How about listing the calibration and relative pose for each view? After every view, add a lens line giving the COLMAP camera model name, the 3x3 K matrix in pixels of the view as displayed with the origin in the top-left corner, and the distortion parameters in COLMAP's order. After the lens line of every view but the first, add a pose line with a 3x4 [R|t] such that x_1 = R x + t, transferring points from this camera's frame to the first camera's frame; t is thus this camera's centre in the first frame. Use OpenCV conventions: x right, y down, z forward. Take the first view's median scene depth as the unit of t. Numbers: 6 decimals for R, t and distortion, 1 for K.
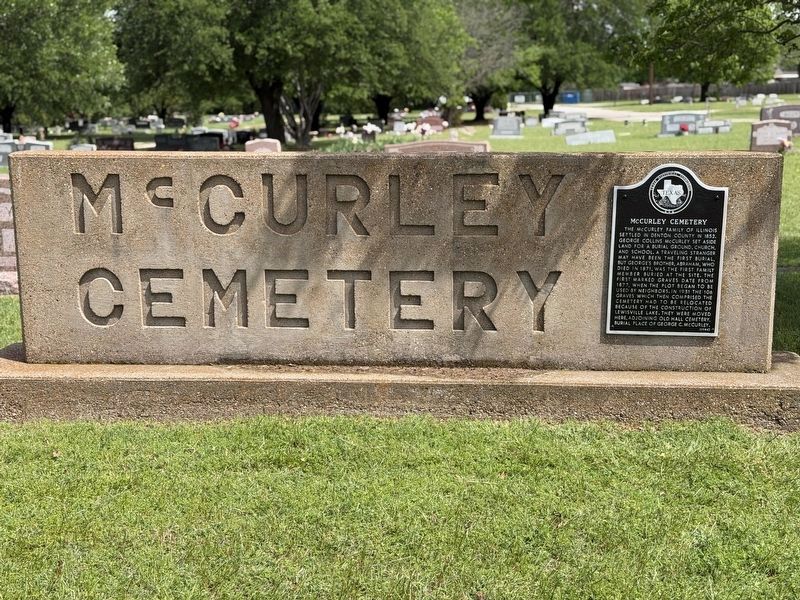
lens RADIAL K [[1137.1, 0, 399.0], [0, 1137.1, 298.8], [0, 0, 1]] dist [0.144794, 0.000000]
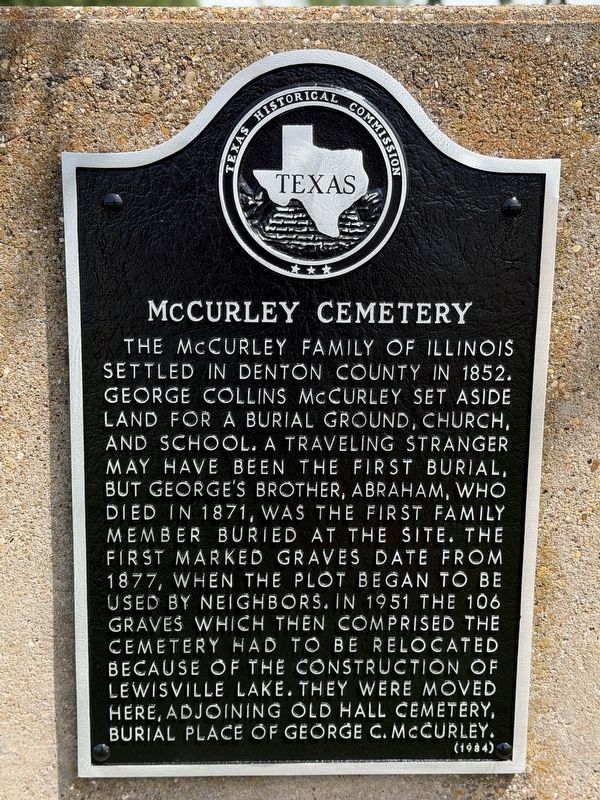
lens RADIAL K [[1137.1, 0, 299.7], [0, 1137.1, 400.1], [0, 0, 1]] dist [0.144794, 0.000000]
pose [[0.996597, -0.019475, 0.080094, 0.213264], [0.017206, 0.999434, 0.028925, -0.056074], [-0.080612, -0.027448, 0.996368, 0.768455]]
